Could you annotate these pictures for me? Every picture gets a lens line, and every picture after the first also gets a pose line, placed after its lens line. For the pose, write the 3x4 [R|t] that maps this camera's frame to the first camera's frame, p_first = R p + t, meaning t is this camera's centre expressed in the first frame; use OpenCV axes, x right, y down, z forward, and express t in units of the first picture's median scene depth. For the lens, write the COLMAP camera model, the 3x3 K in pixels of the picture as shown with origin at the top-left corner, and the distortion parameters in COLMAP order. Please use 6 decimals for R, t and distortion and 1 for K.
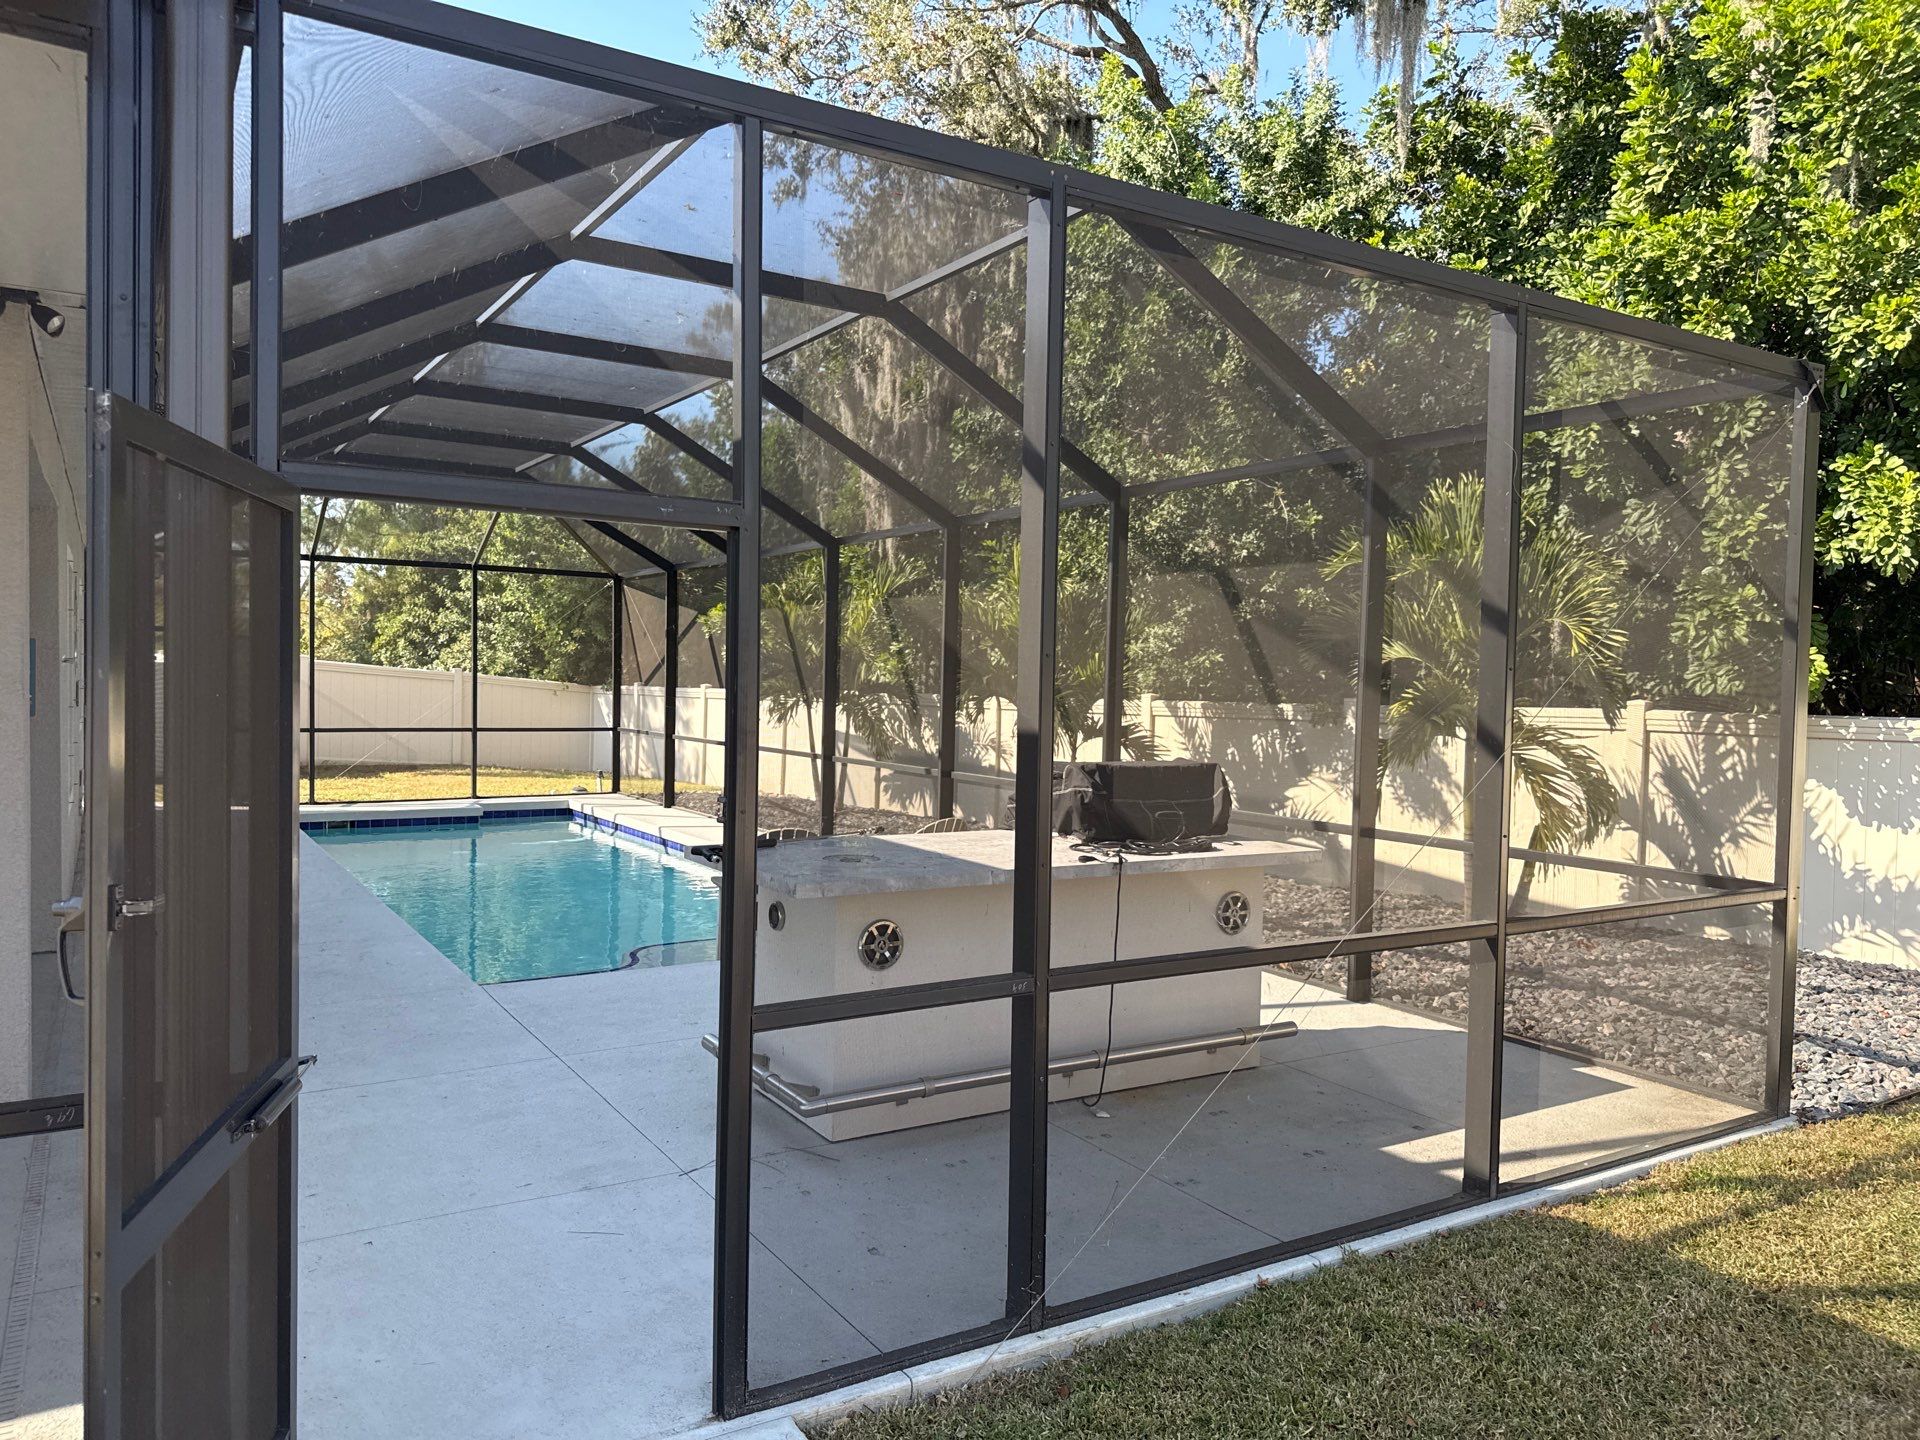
lens RADIAL K [[1346.3, 0, 963.2], [0, 1346.3, 732.0], [0, 0, 1]] dist [0.027376, -0.033764]
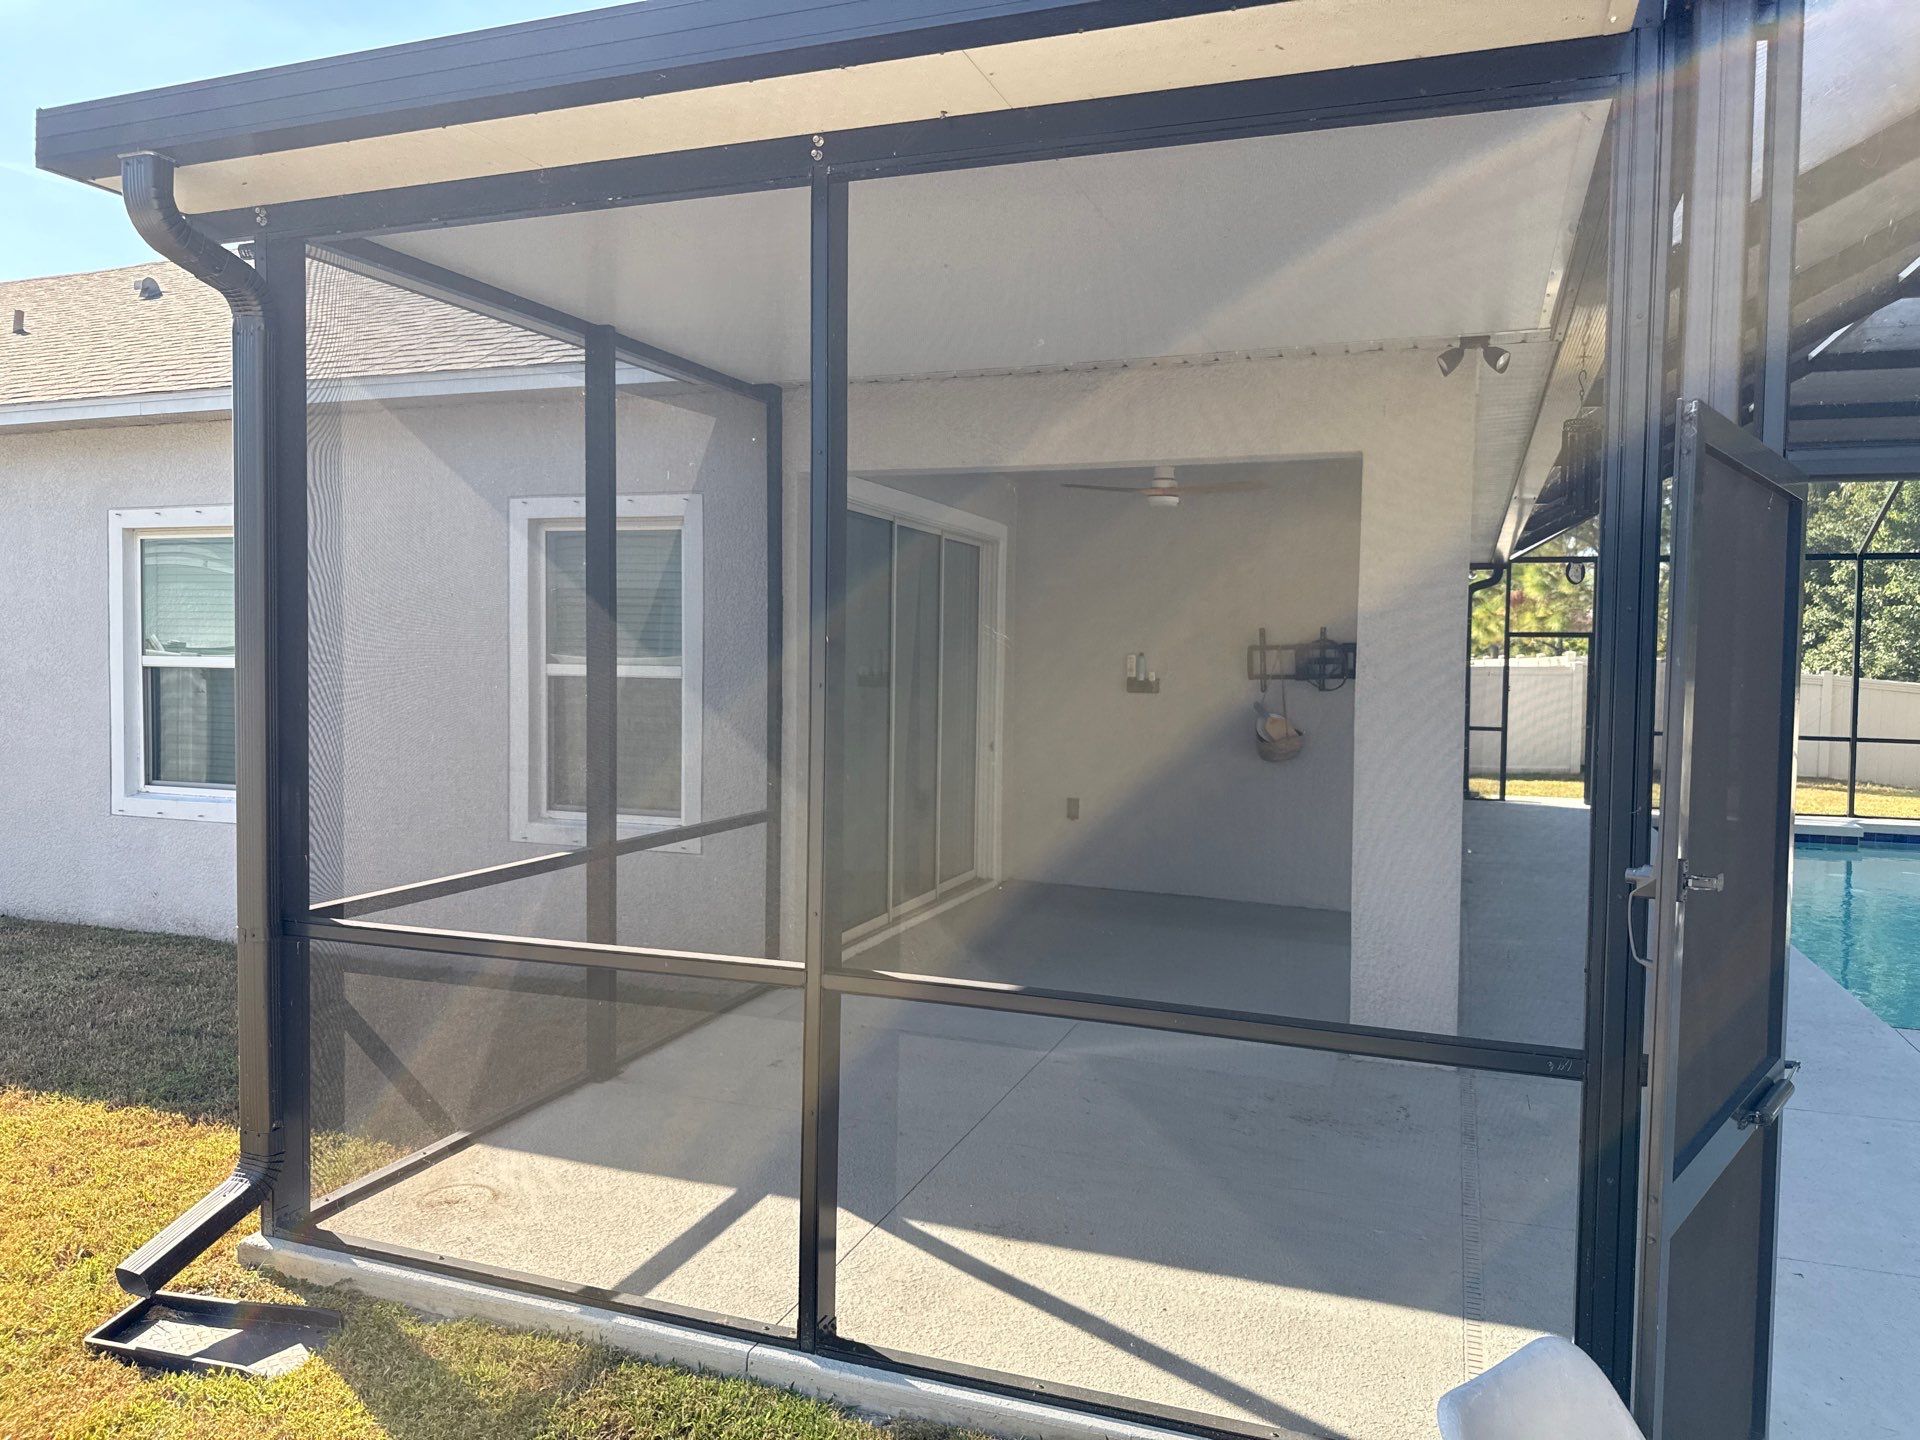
lens RADIAL K [[1346.3, 0, 951.1], [0, 1346.3, 710.6], [0, 0, 1]] dist [0.027376, -0.033764]
pose [[0.605217, 0.019027, -0.795833, -0.016734], [-0.034431, 0.999404, -0.002290, 0.002373], [0.795316, 0.028787, 0.605511, -0.014713]]
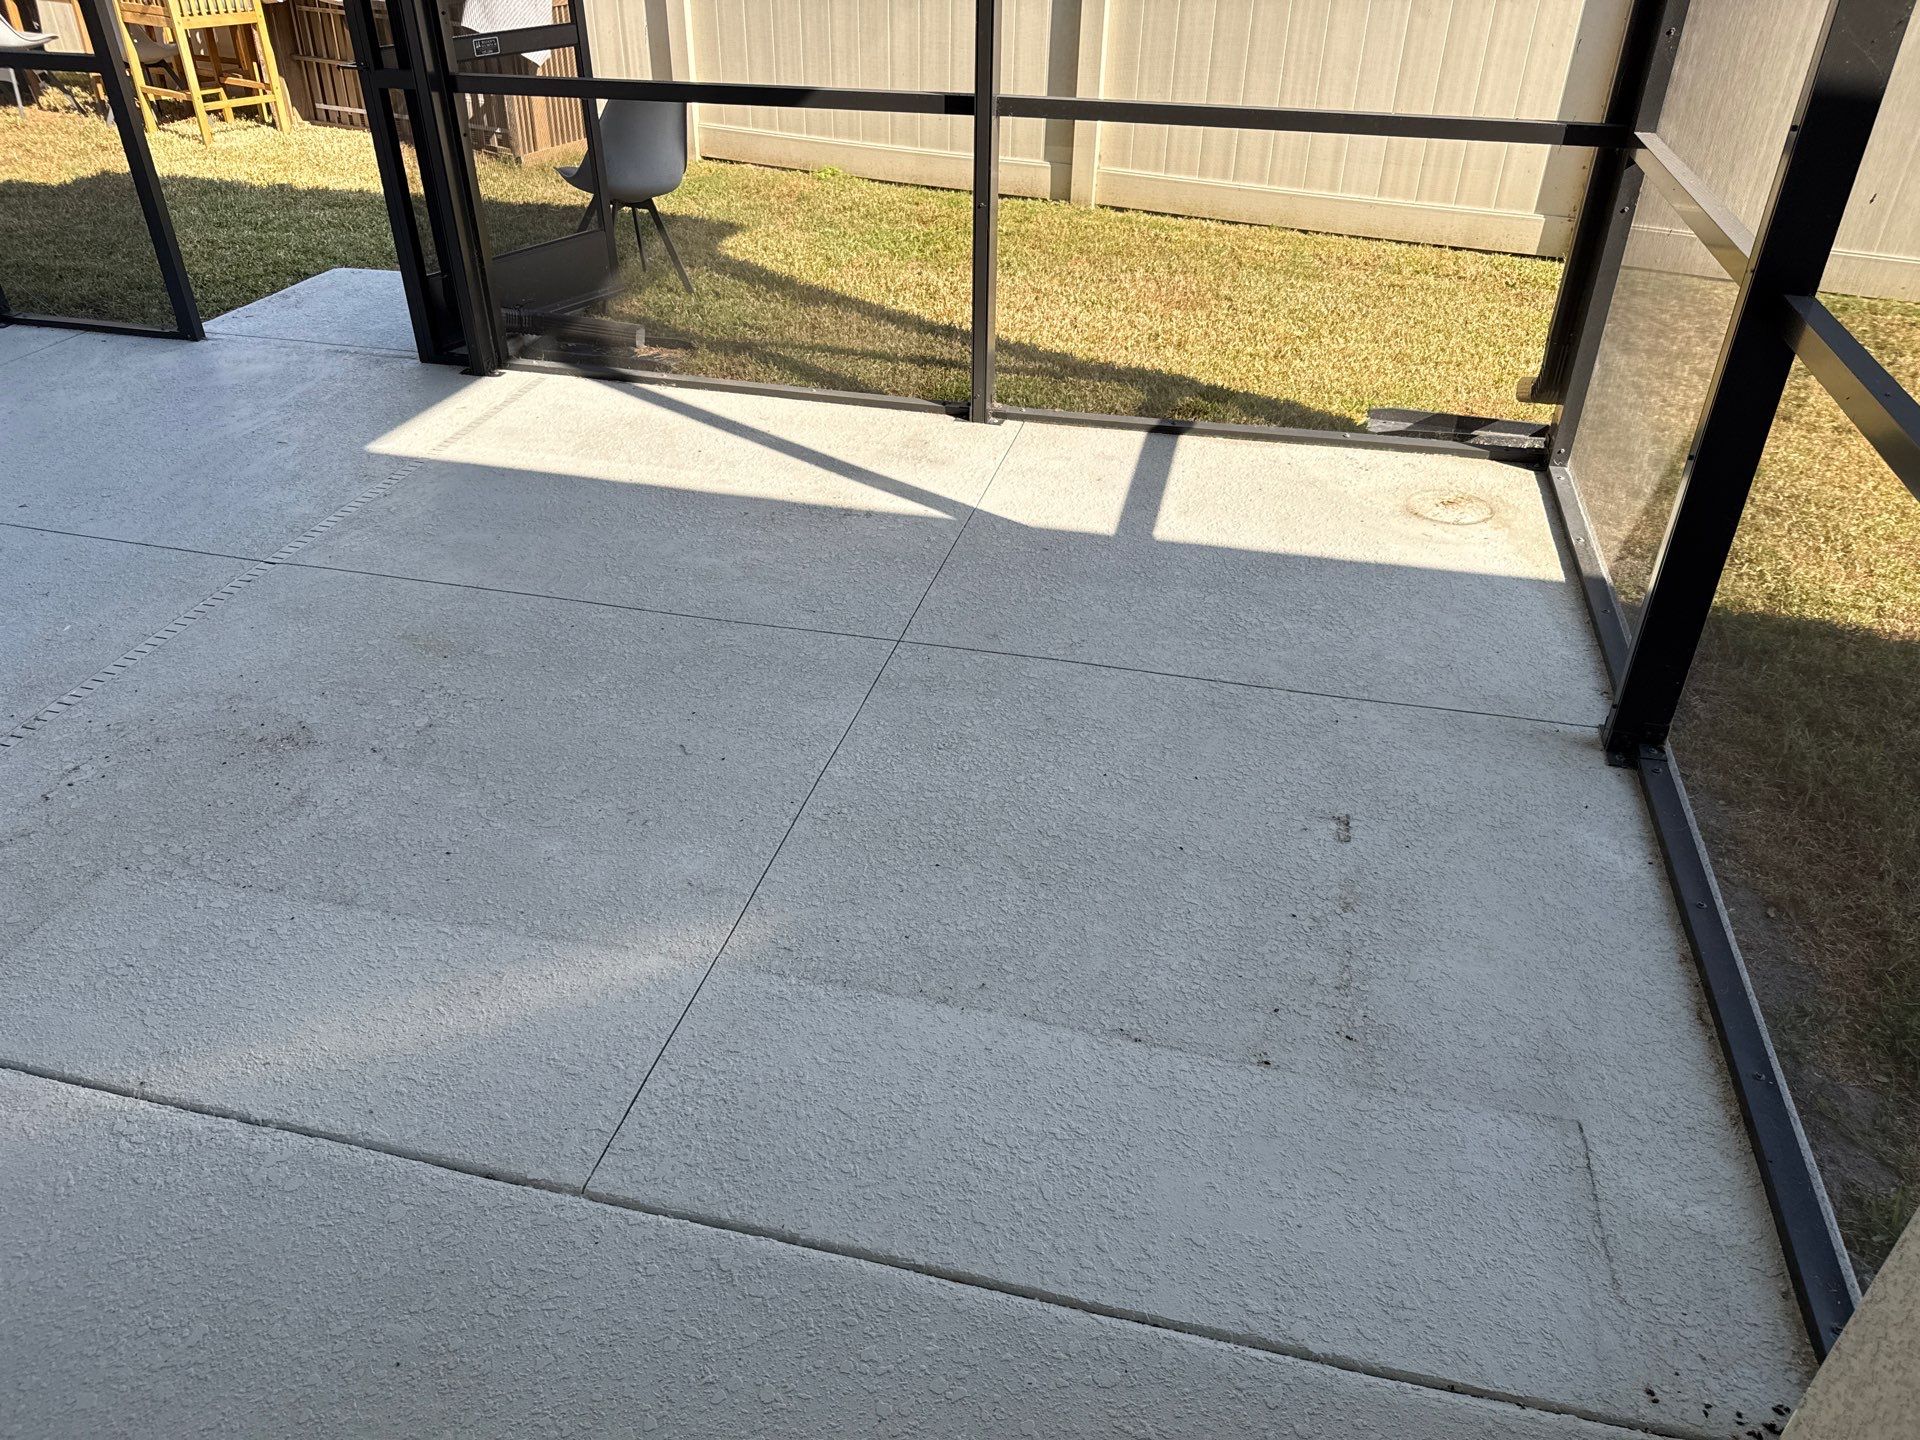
lens RADIAL K [[1346.3, 0, 957.5], [0, 1346.3, 722.1], [0, 0, 1]] dist [0.027376, -0.033764]
pose [[-0.692893, -0.423178, 0.583798, -0.450364], [0.011259, 0.803212, 0.595587, -0.014734], [-0.720953, 0.419251, -0.551775, 0.338765]]
